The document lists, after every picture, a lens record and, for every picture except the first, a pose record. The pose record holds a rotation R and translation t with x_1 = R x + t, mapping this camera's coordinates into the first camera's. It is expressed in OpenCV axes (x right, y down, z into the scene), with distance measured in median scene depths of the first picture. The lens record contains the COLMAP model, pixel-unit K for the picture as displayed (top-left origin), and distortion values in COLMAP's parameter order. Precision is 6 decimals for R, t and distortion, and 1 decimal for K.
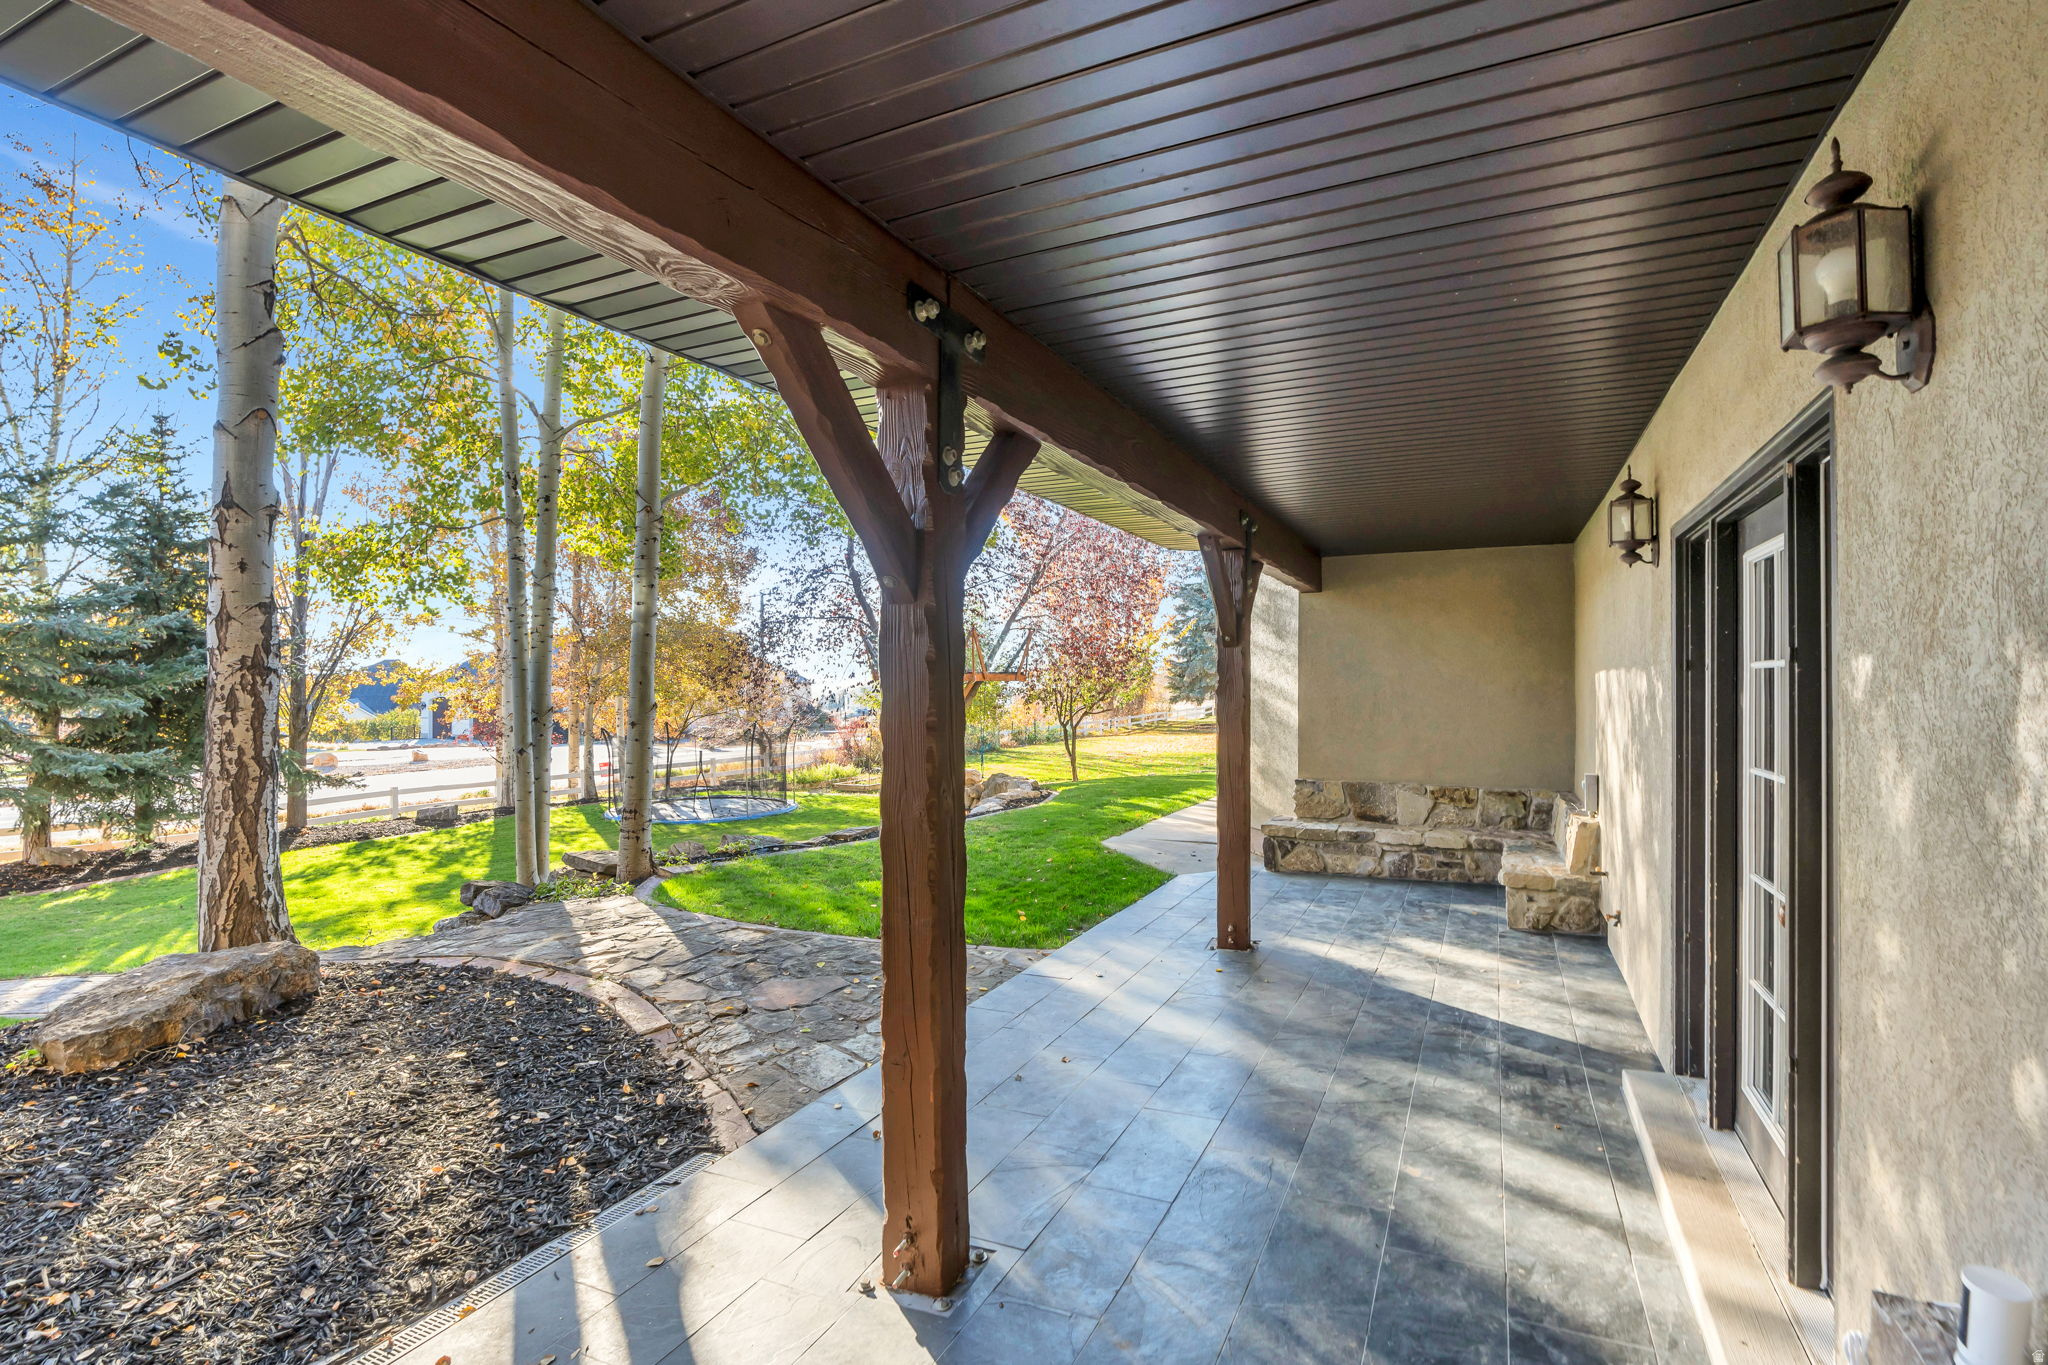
lens RADIAL K [[940.0, 0, 1030.0], [0, 940.0, 683.8], [0, 0, 1]] dist [0.000111, -0.000002]
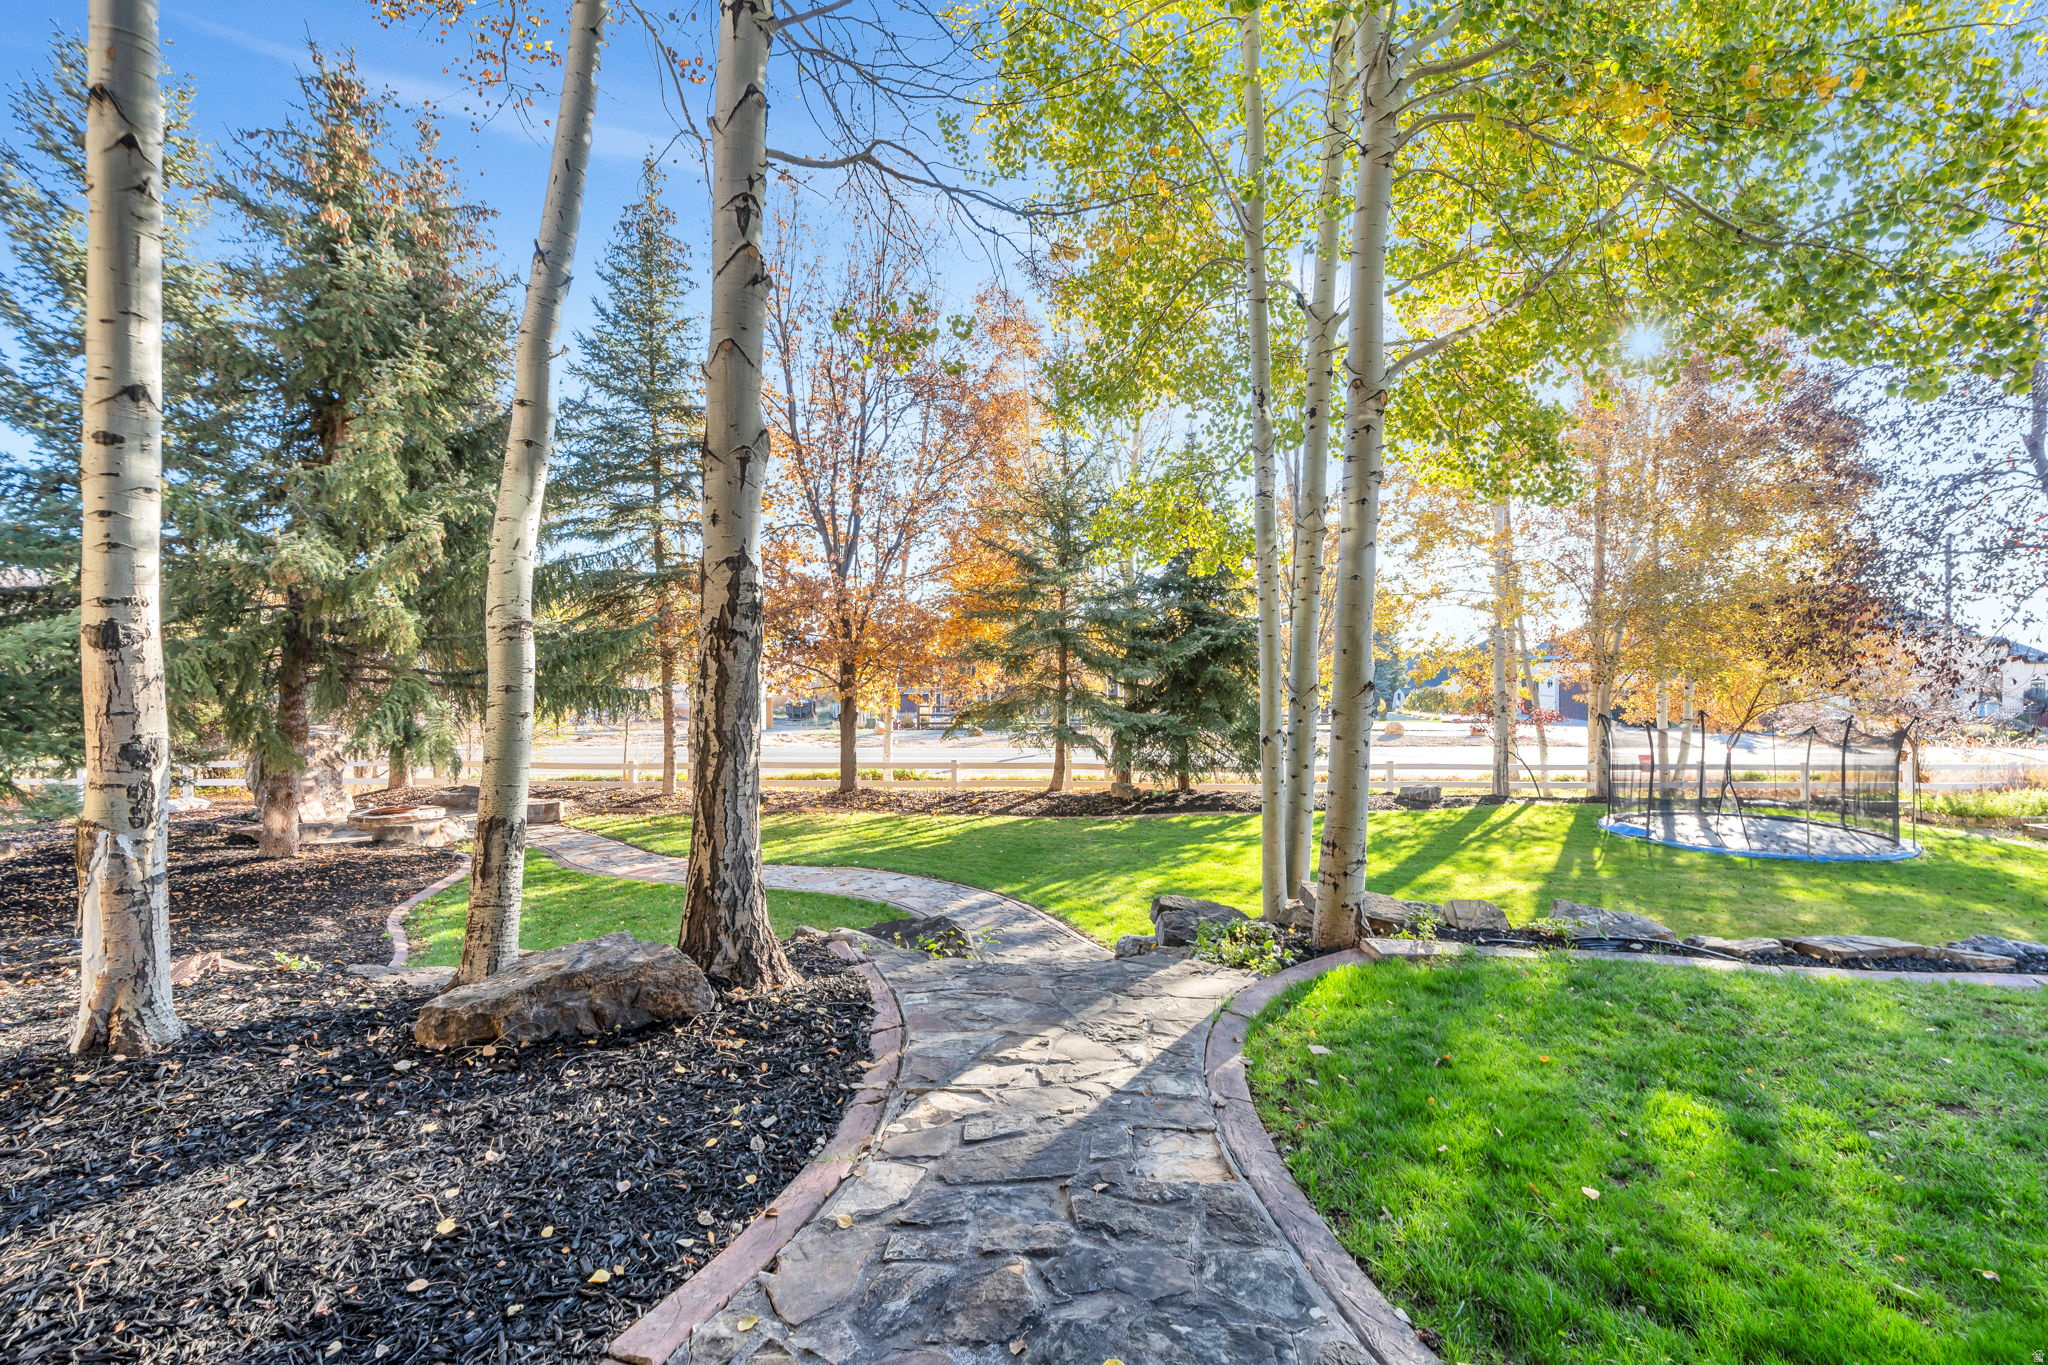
lens RADIAL K [[940.0, 0, 1021.2], [0, 940.0, 668.3], [0, 0, 1]] dist [0.000111, -0.000002]
pose [[0.475845, 0.010331, -0.879469, 0.029569], [-0.003525, 0.999945, 0.009839, 0.002694], [0.879522, -0.001581, 0.475855, 0.245173]]
